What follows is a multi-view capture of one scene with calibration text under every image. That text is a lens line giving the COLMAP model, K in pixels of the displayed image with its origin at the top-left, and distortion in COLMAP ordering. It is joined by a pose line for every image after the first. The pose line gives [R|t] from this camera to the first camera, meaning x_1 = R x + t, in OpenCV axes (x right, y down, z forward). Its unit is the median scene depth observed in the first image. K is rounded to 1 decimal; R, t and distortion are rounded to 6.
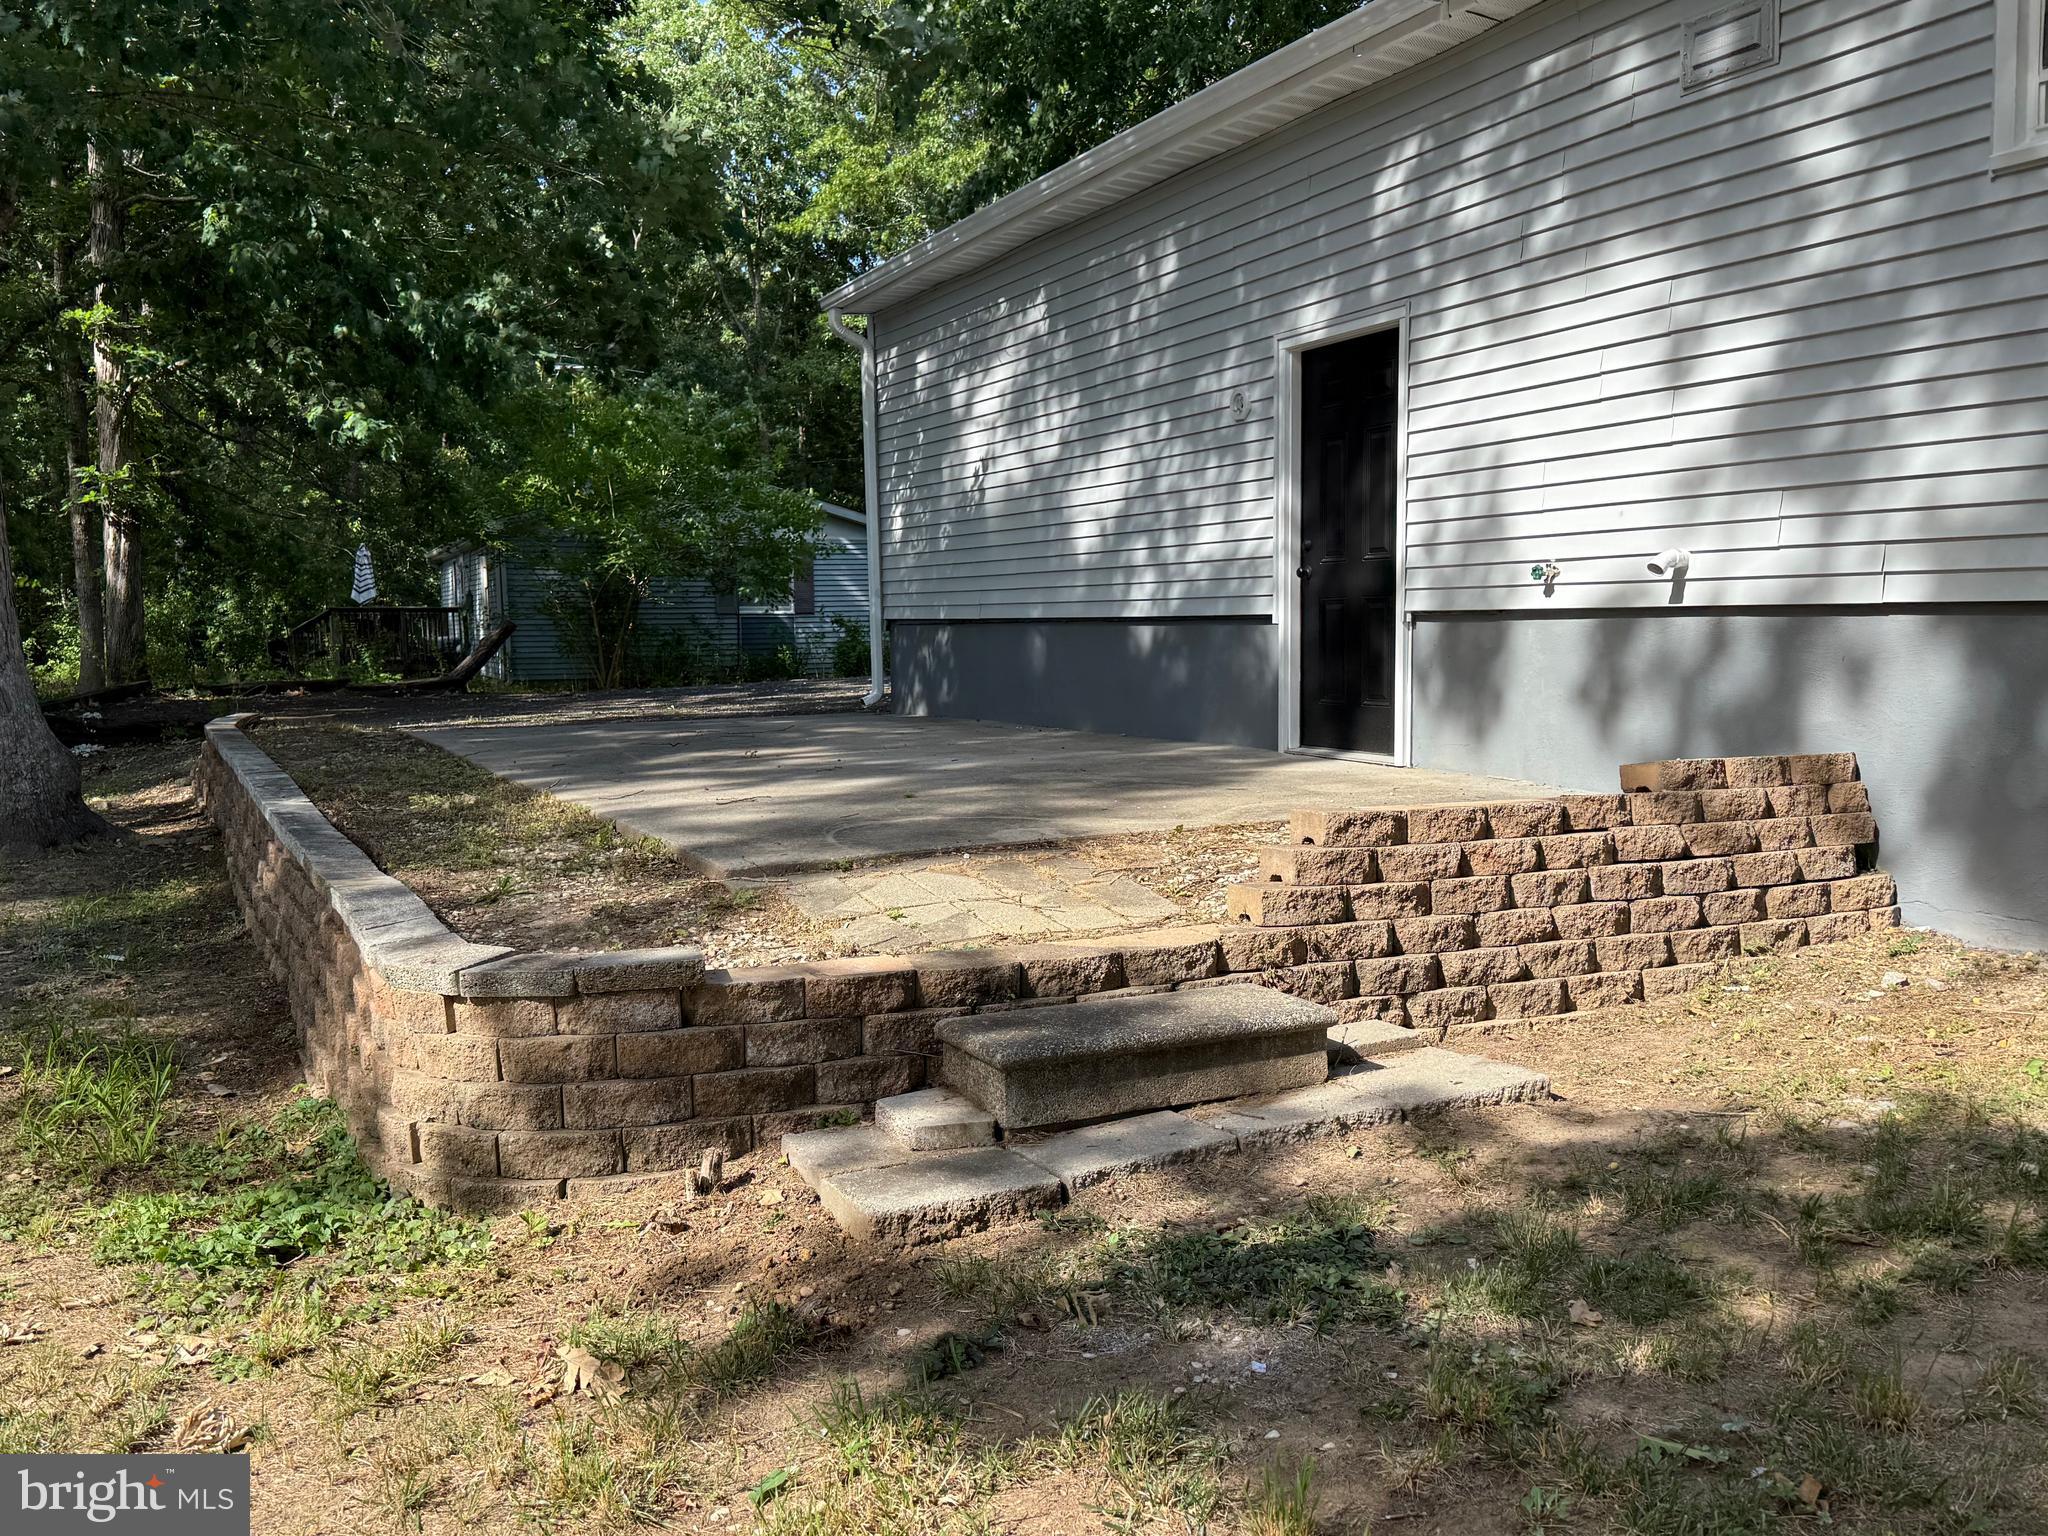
lens RADIAL K [[1714.2, 0, 1020.6], [0, 1714.2, 765.9], [0, 0, 1]] dist [0.012591, 0.002052]
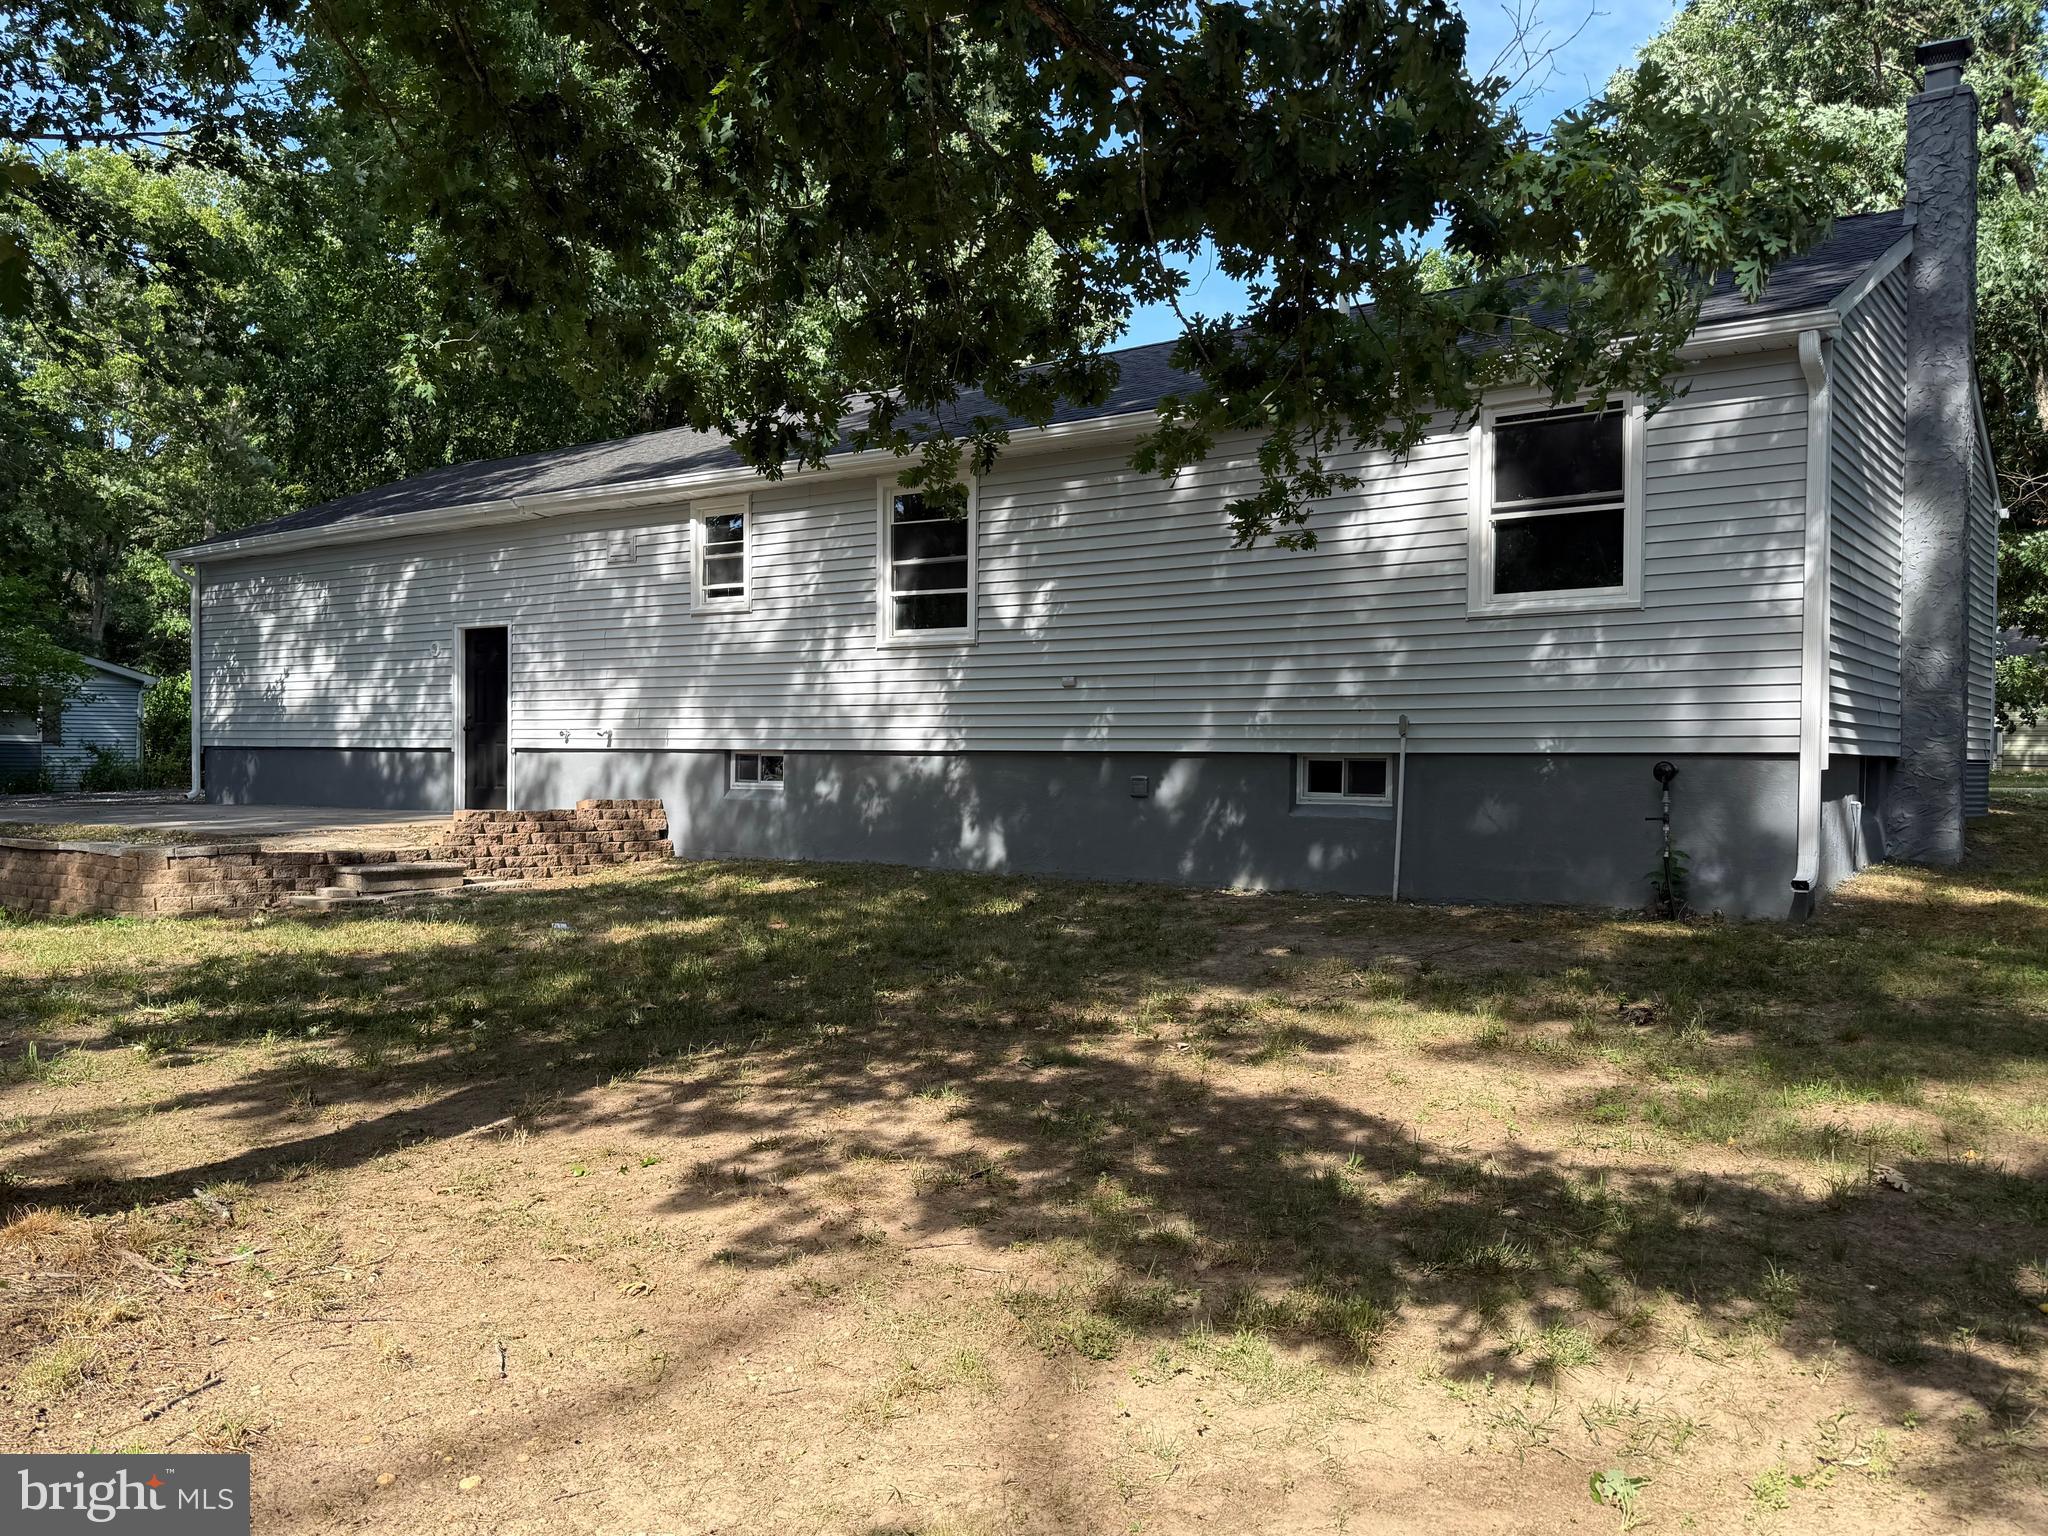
lens RADIAL K [[1598.8, 0, 1016.1], [0, 1598.8, 764.8], [0, 0, 1]] dist [0.100546, 0.000268]
pose [[0.889507, 0.020145, 0.456477, -0.256808], [0.018541, 0.996613, -0.080112, 0.186617], [-0.456545, 0.079723, 0.886121, -1.929733]]
